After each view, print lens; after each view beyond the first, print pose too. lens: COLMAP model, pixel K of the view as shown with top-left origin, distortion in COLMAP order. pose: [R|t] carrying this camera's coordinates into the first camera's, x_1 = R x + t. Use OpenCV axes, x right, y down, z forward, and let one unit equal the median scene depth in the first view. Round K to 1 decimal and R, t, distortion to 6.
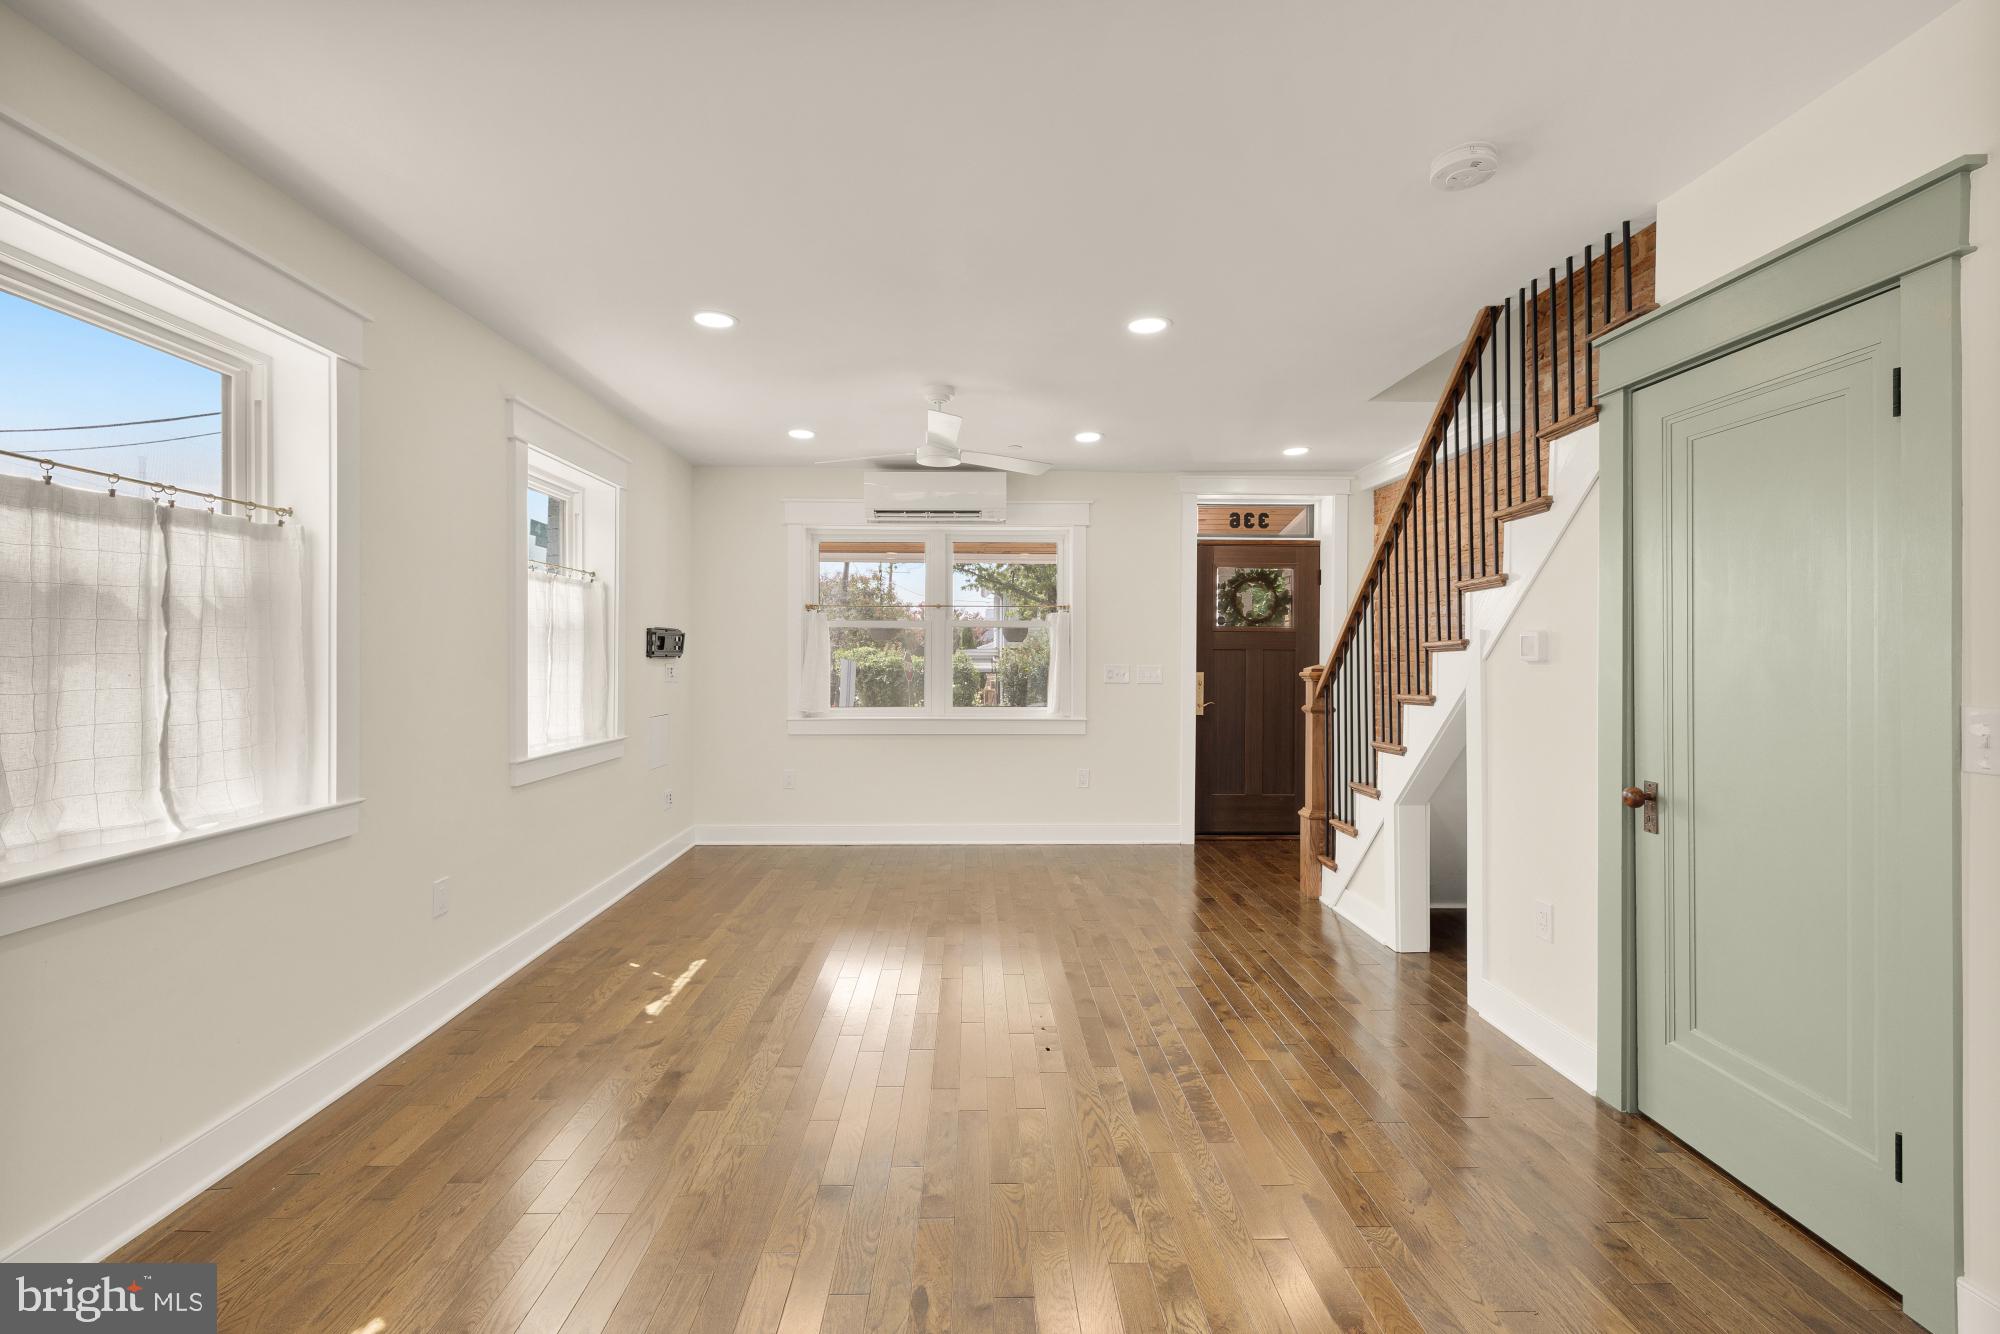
lens RADIAL K [[848.1, 0, 991.7], [0, 848.1, 654.1], [0, 0, 1]] dist [-0.000962, -0.001106]
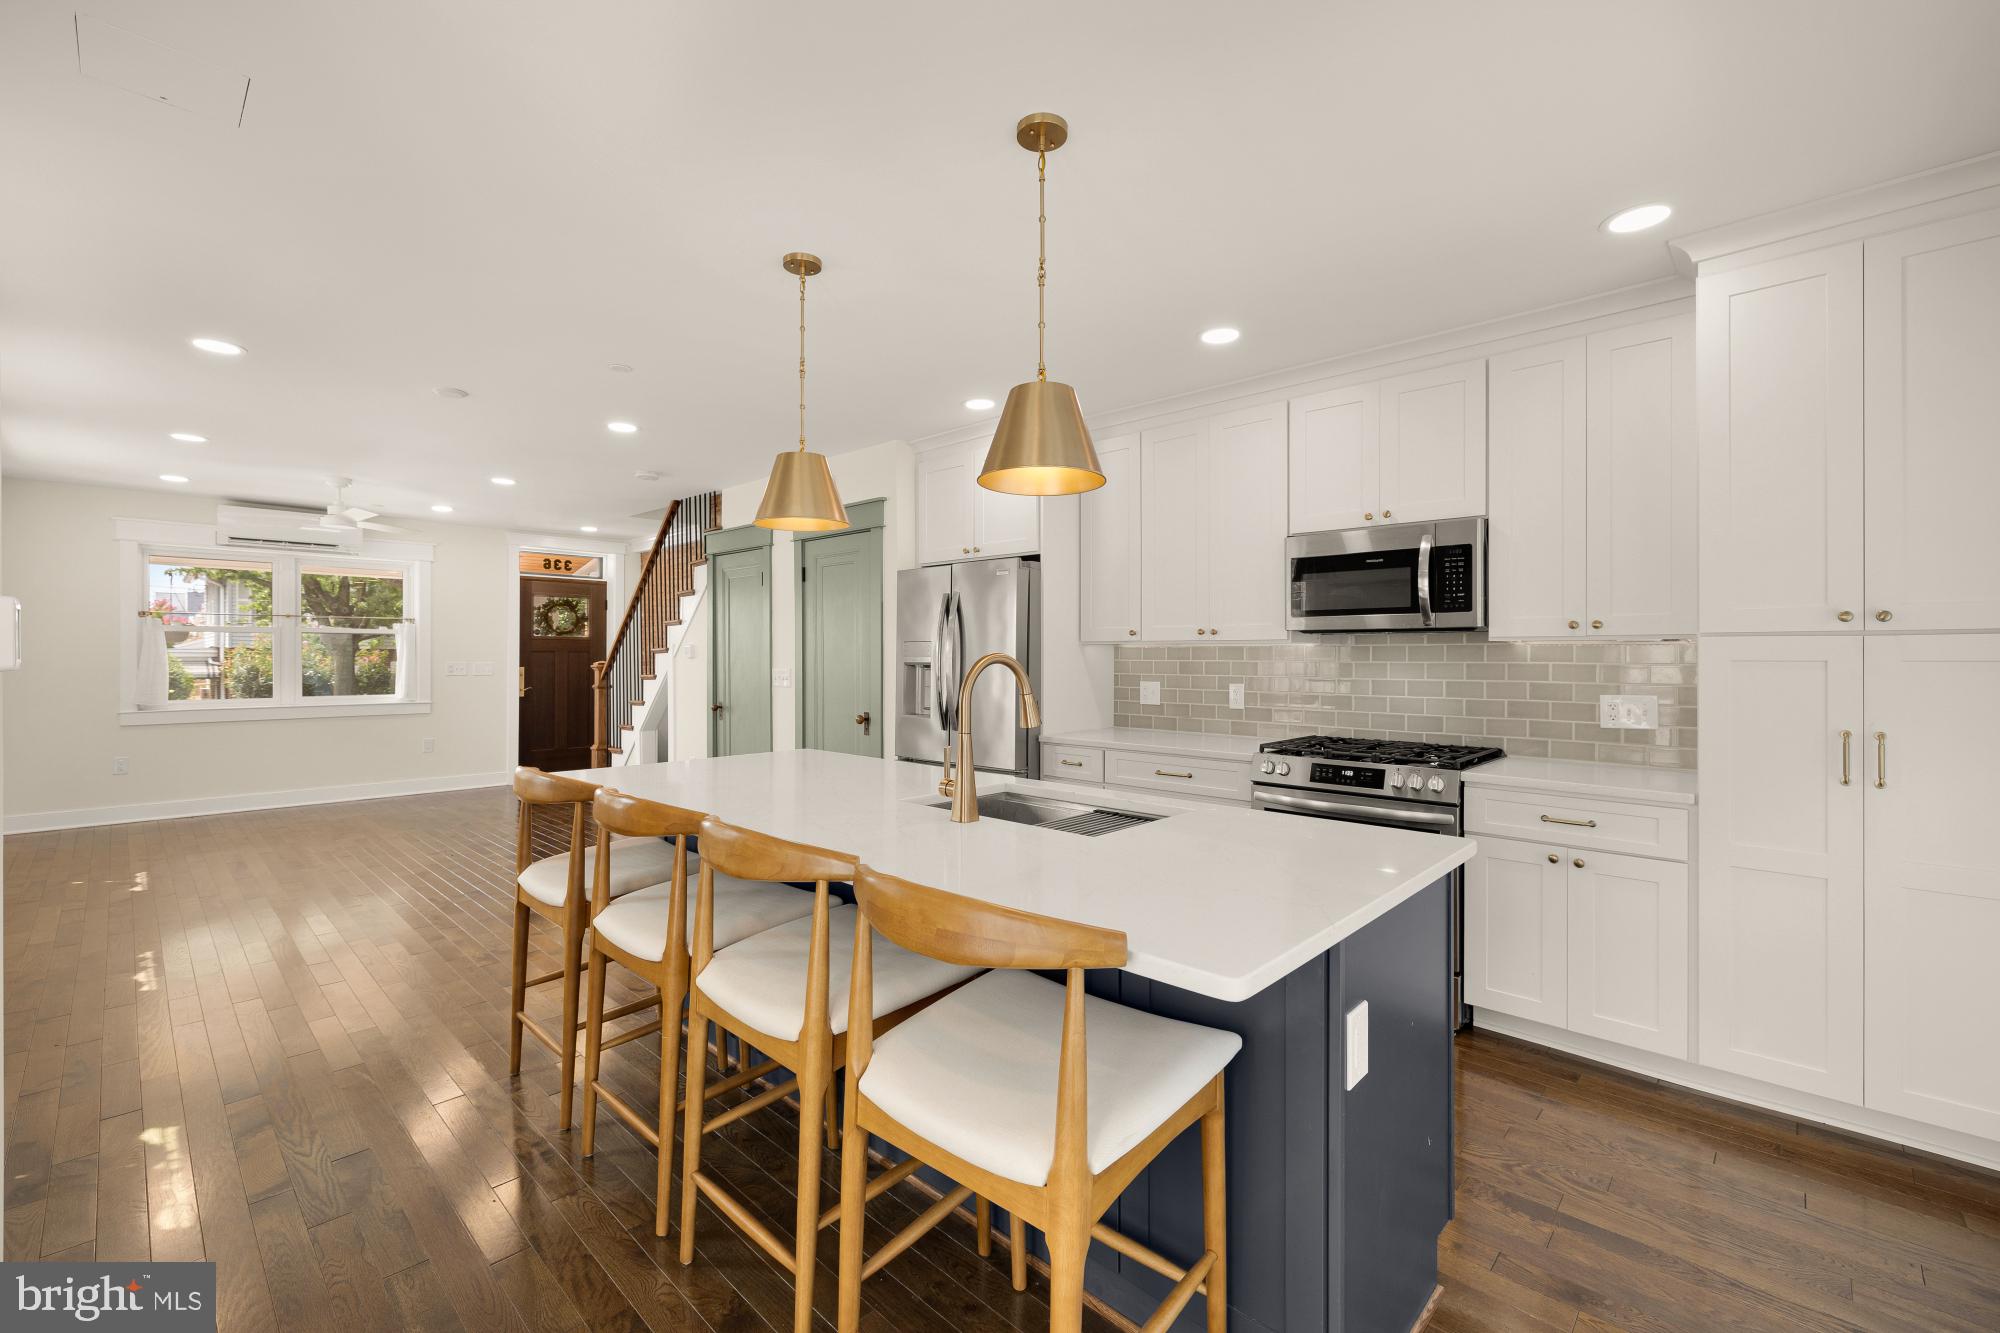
lens RADIAL K [[848.1, 0, 992.7], [0, 848.1, 657.7], [0, 0, 1]] dist [-0.000962, -0.001106]
pose [[0.714231, -0.002604, 0.699905, -0.197949], [0.000462, 0.999995, 0.003249, 0.000792], [-0.699910, -0.001997, 0.714229, -0.613383]]
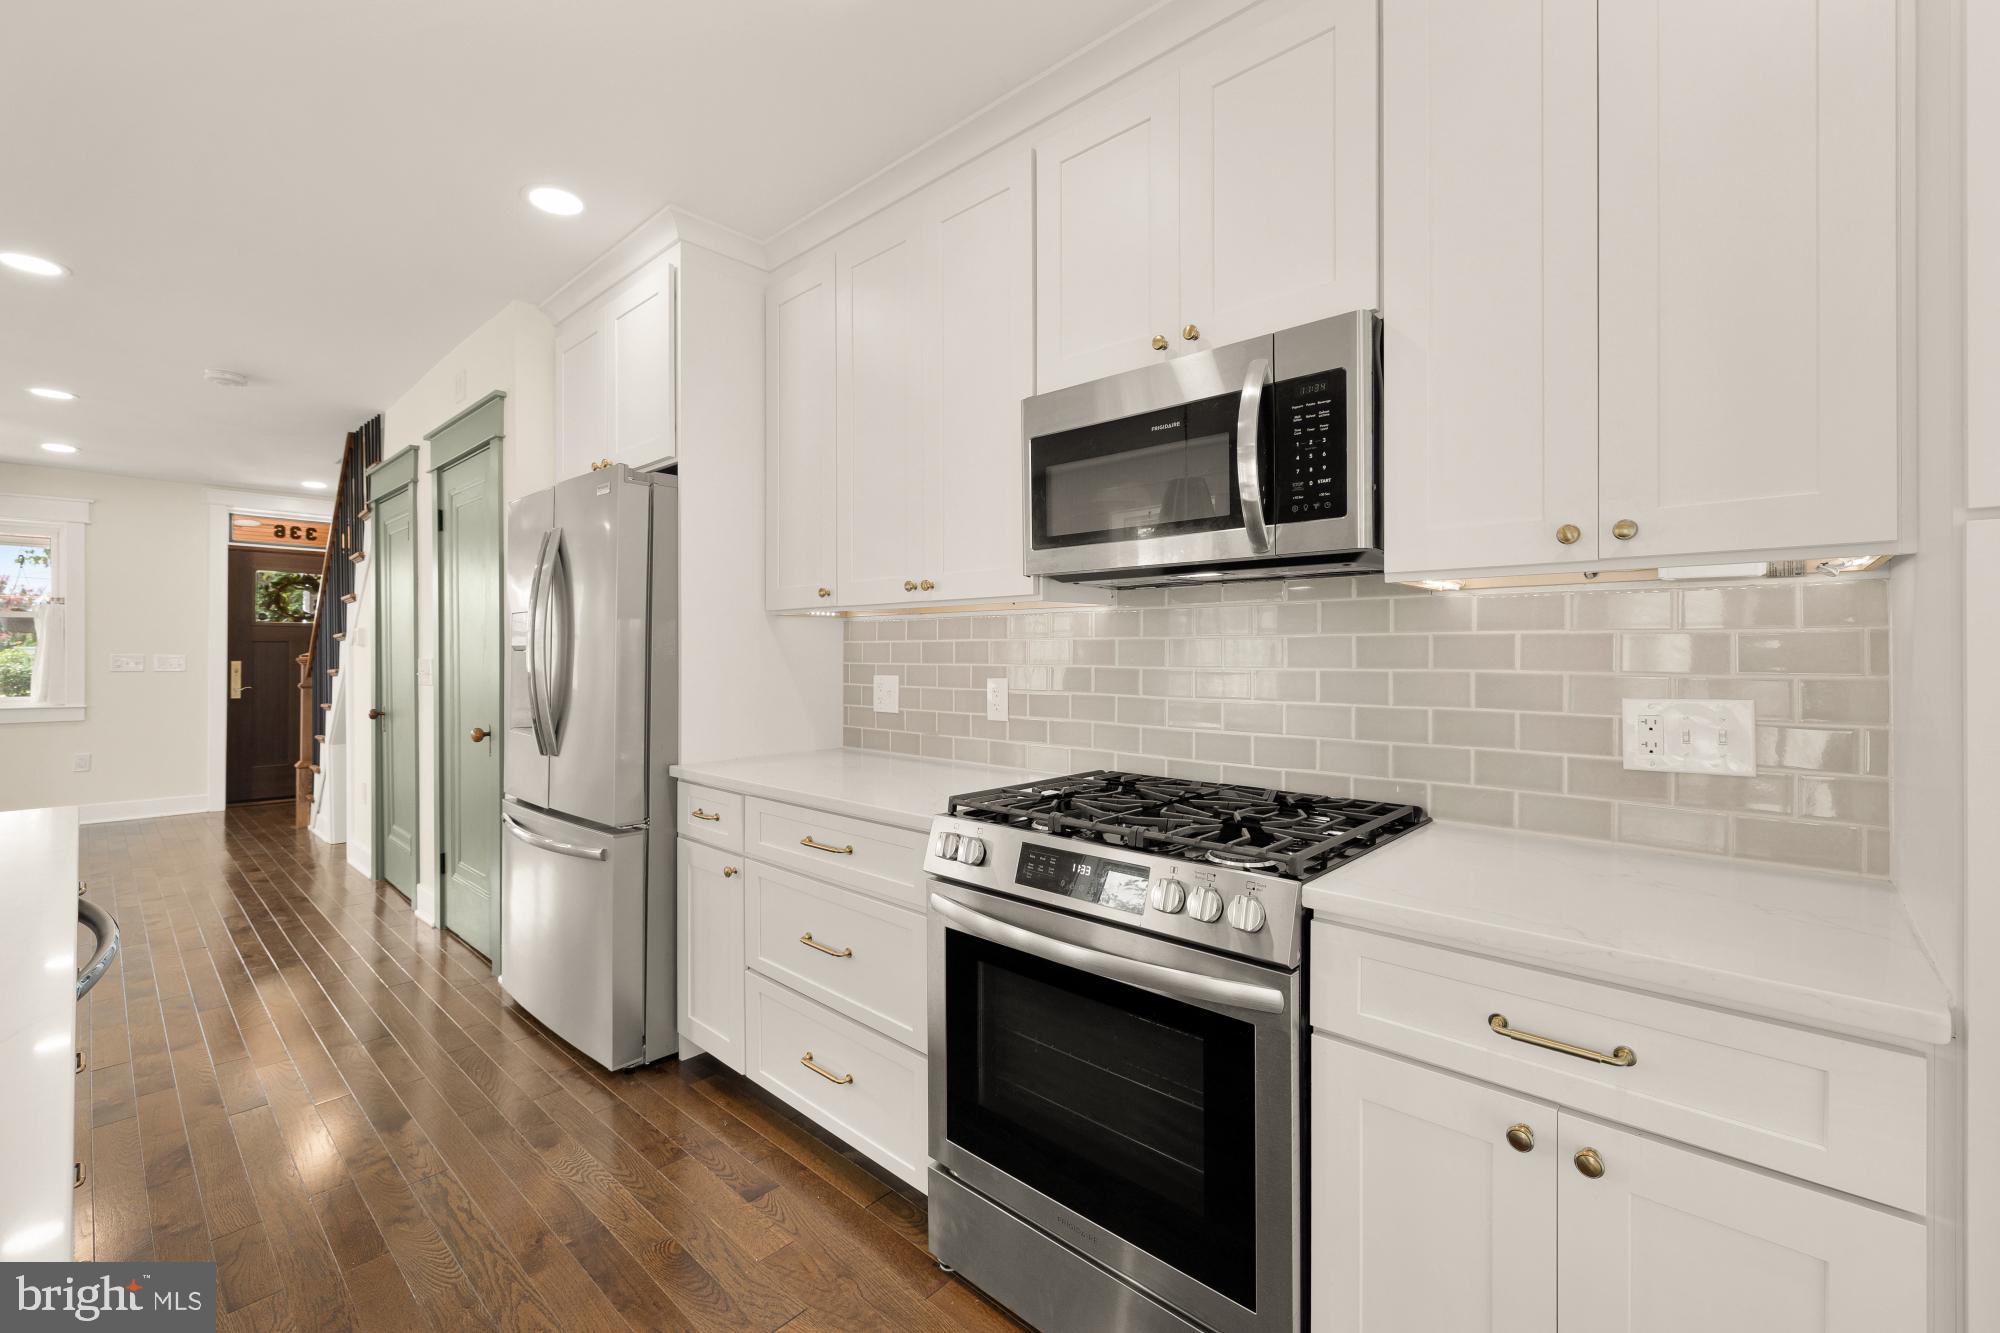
lens RADIAL K [[848.1, 0, 992.2], [0, 848.1, 651.6], [0, 0, 1]] dist [-0.000962, -0.001106]
pose [[0.701684, 0.000615, 0.712489, 0.148268], [0.001369, 0.999997, -0.002211, 0.012799], [-0.712487, 0.002527, 0.701680, -0.541260]]
